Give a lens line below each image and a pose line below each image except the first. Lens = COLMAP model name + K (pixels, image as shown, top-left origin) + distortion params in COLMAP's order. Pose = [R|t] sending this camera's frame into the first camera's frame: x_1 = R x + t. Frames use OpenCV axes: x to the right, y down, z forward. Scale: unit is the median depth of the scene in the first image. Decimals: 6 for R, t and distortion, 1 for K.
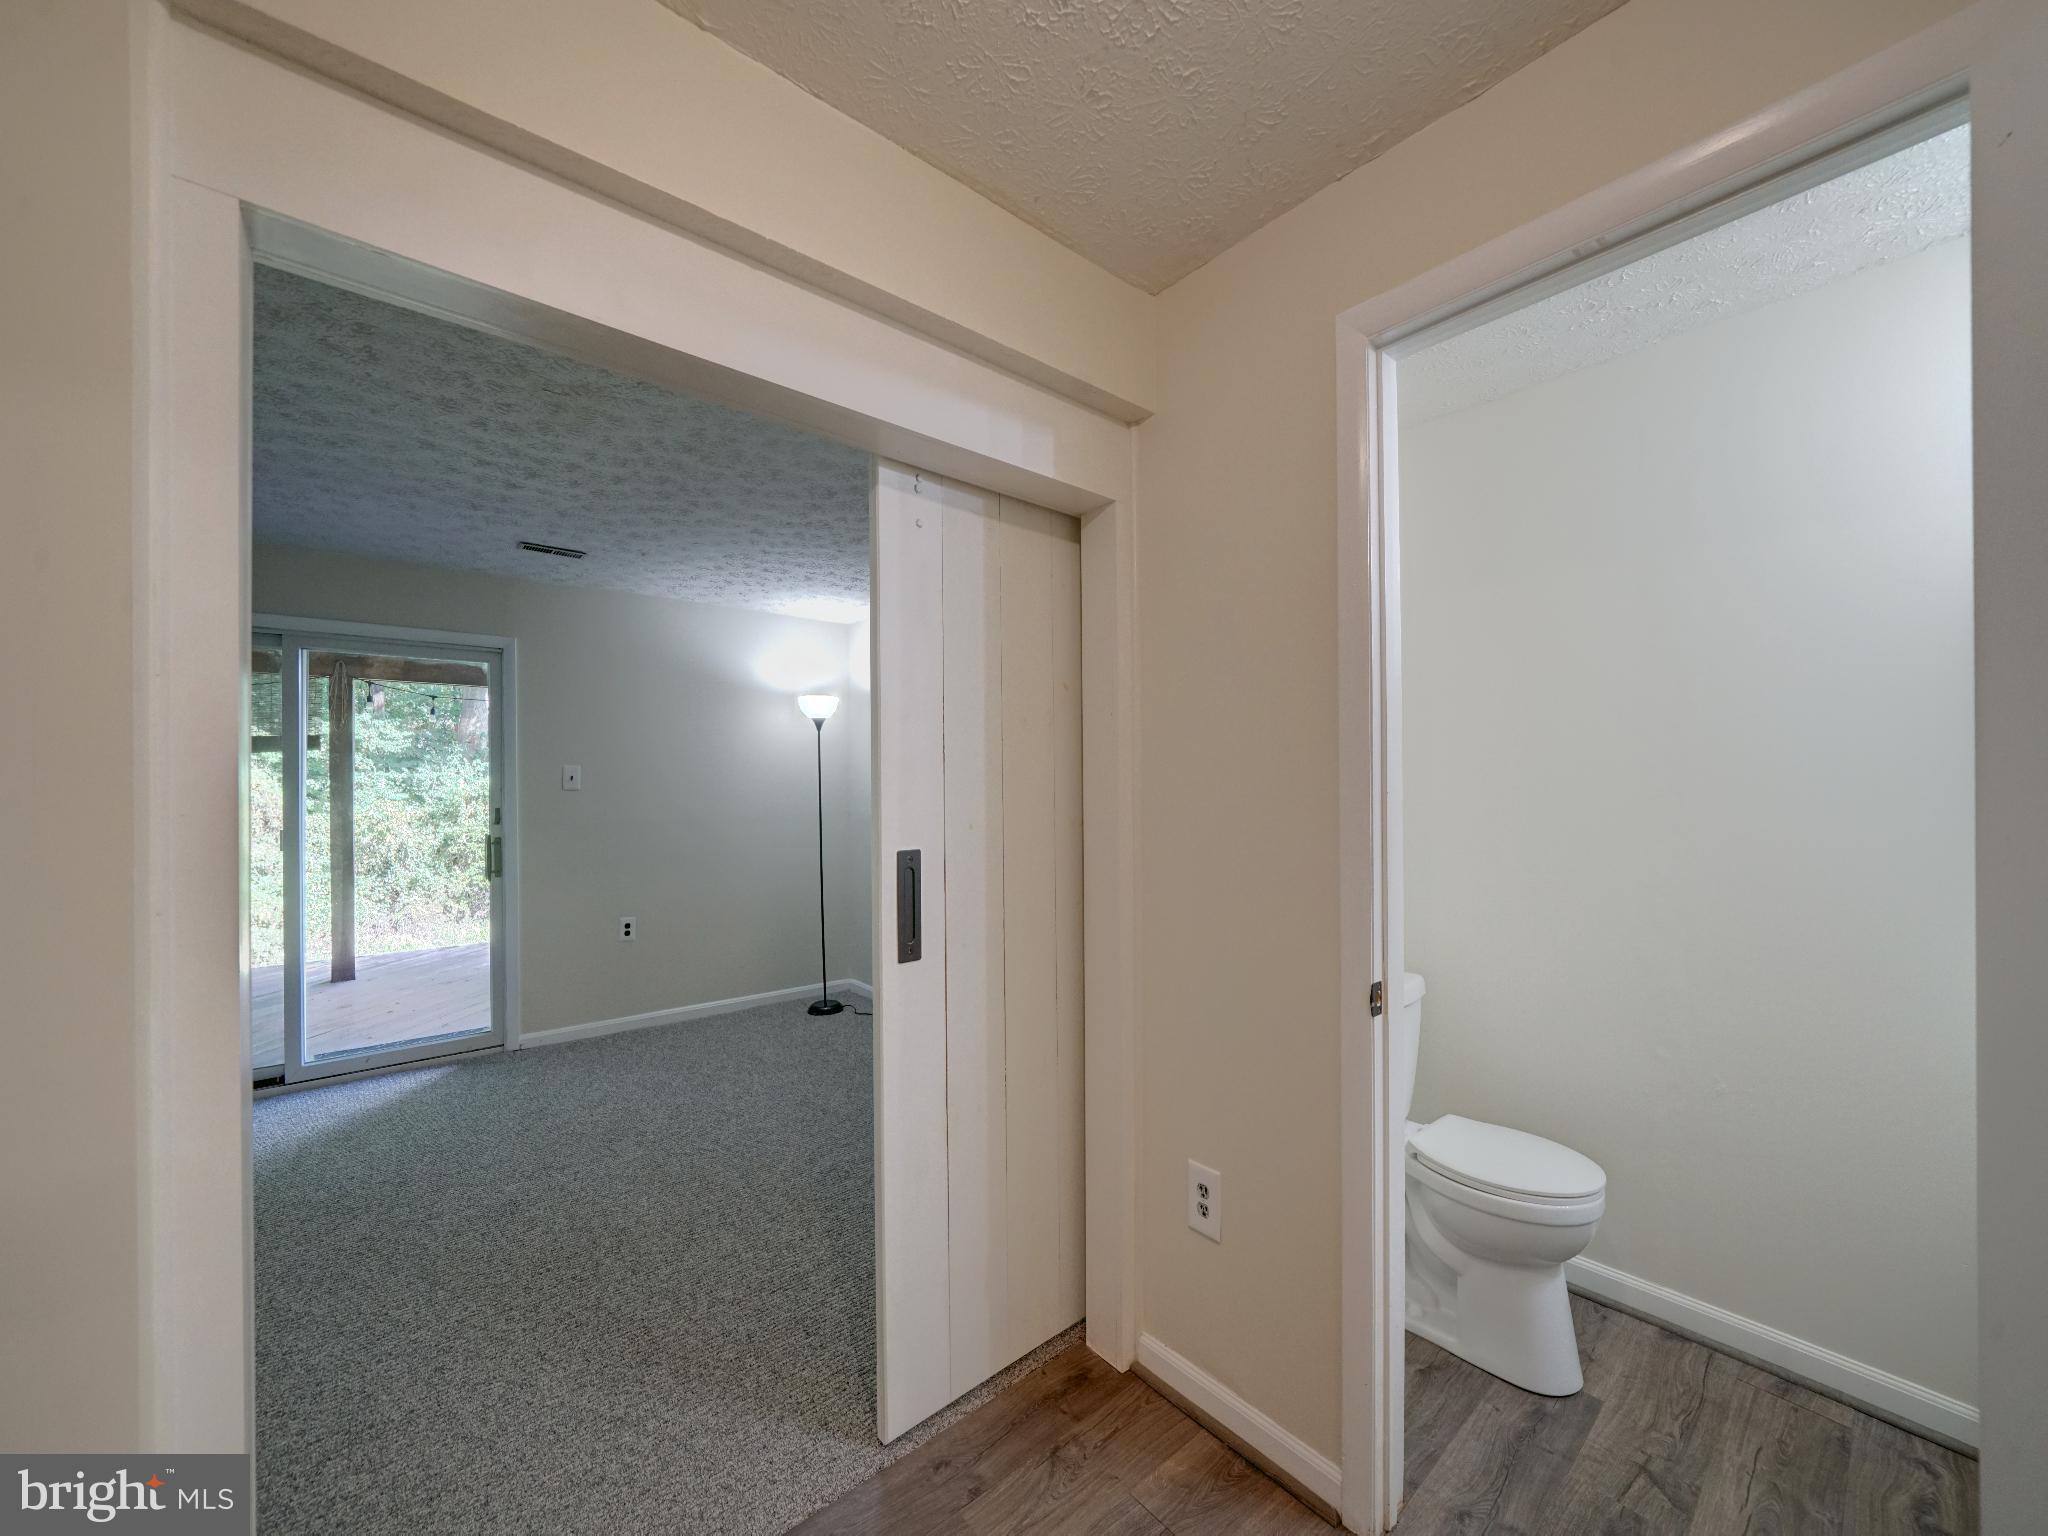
lens RADIAL K [[777.9, 0, 1011.7], [0, 777.9, 775.5], [0, 0, 1]] dist [-0.014351, 0.001453]
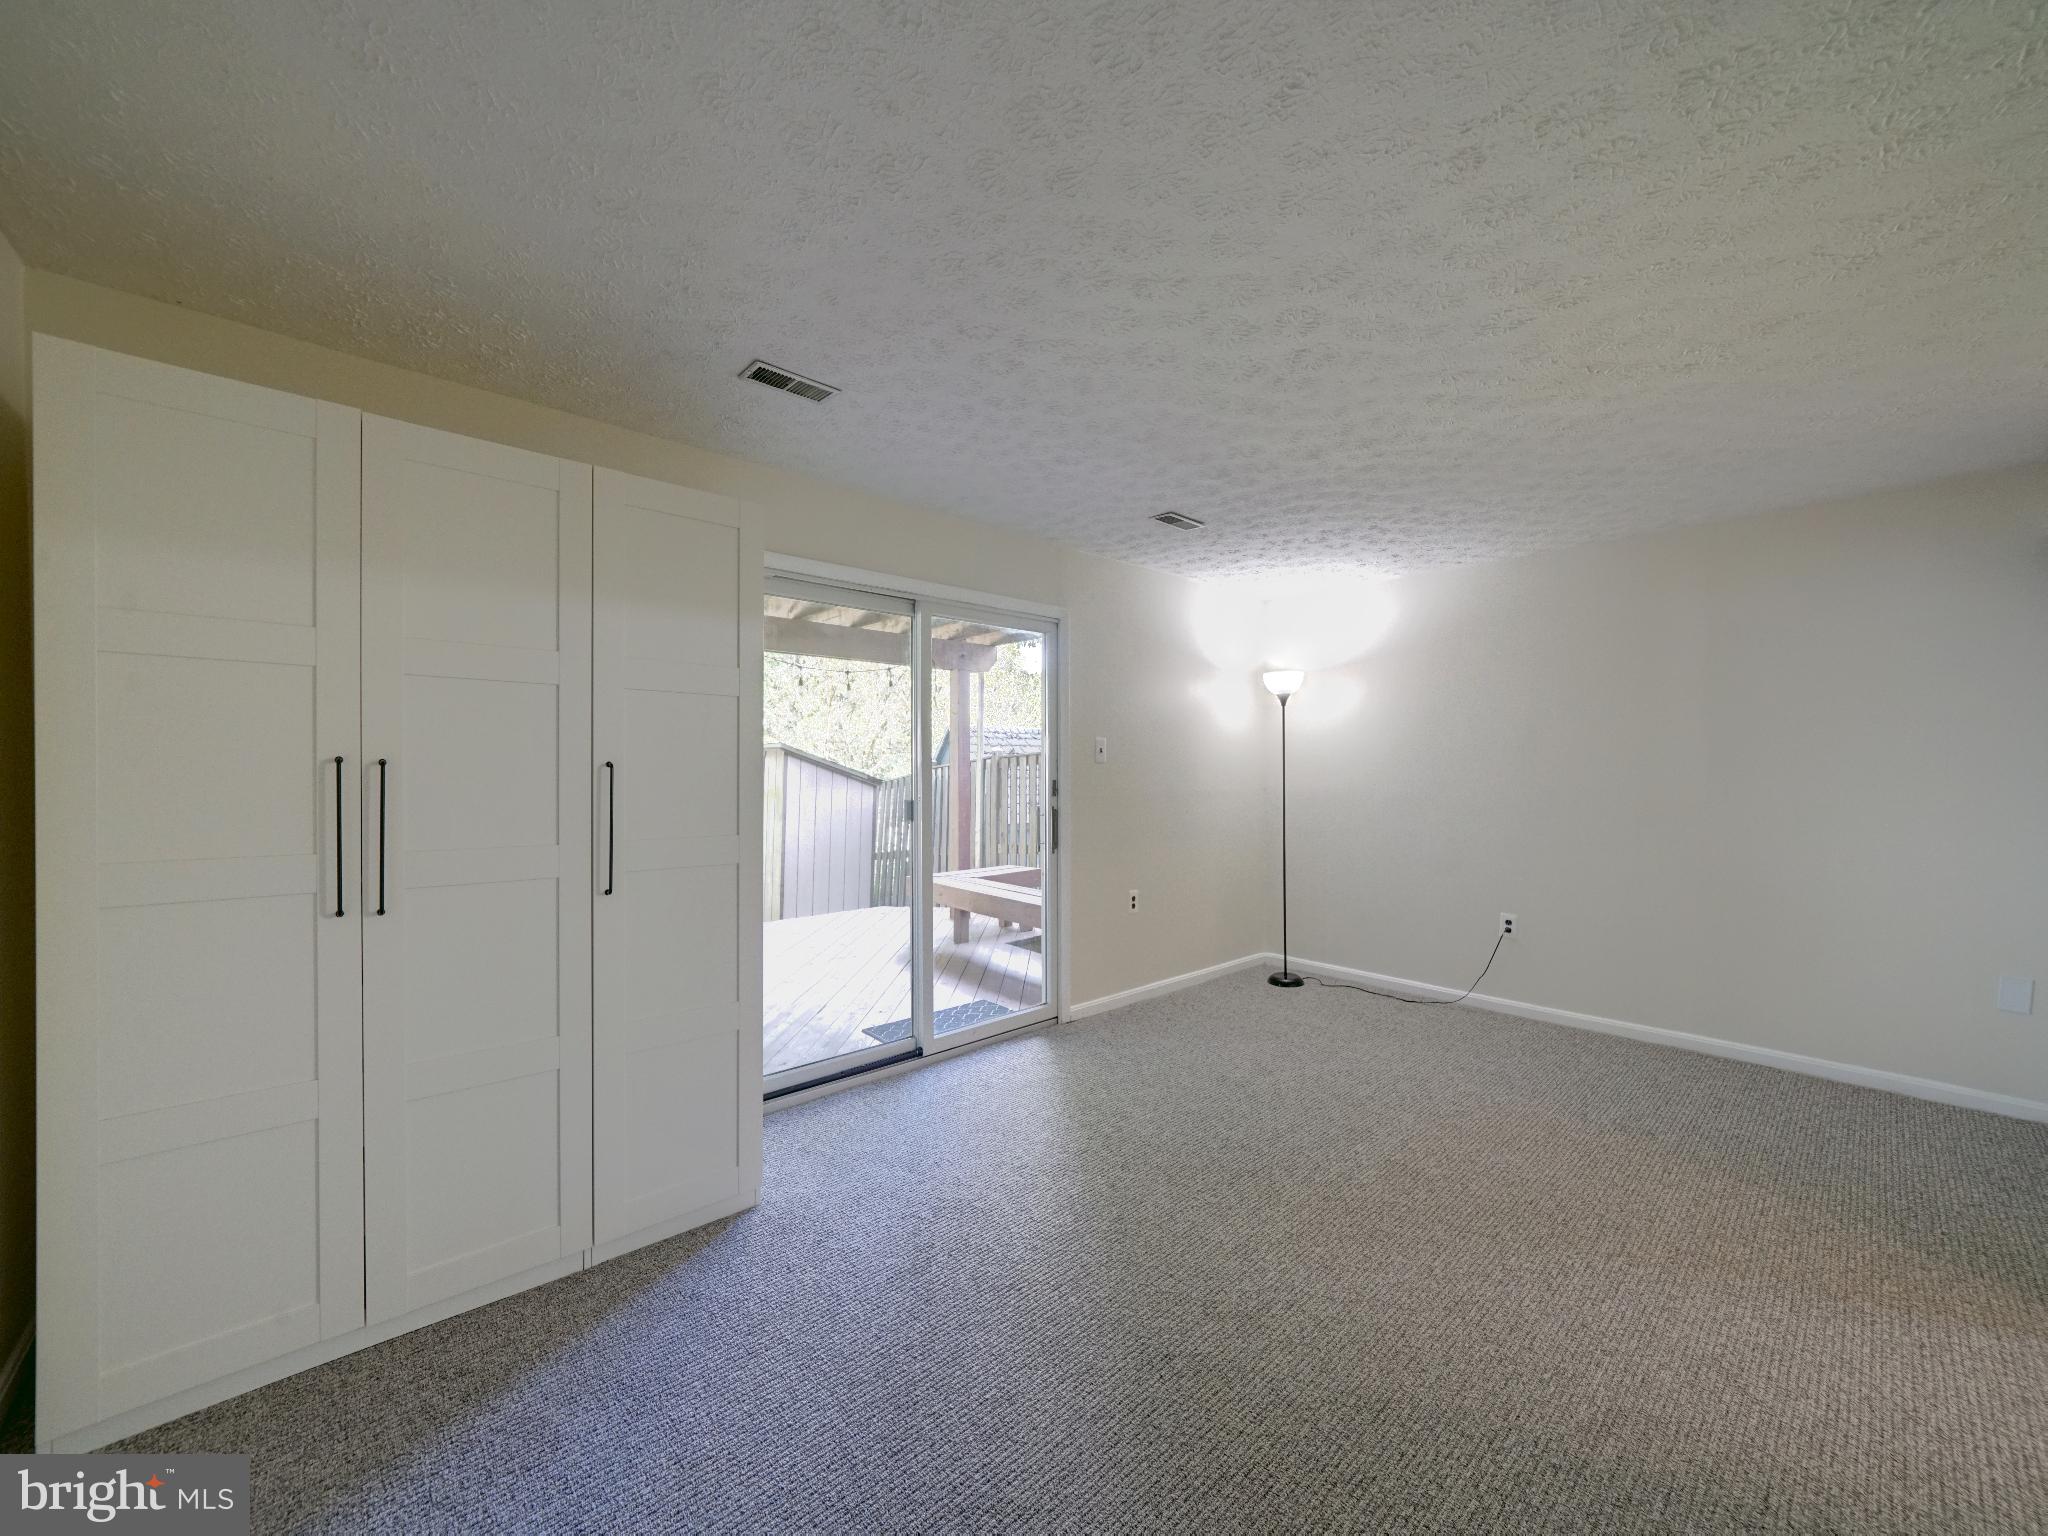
lens RADIAL K [[777.9, 0, 1008.9], [0, 777.9, 767.9], [0, 0, 1]] dist [-0.014351, 0.001453]
pose [[0.999350, 0.008879, 0.034945, -0.639753], [-0.009320, 0.999879, 0.012470, 0.012794], [-0.034830, -0.012788, 0.999311, 0.001969]]
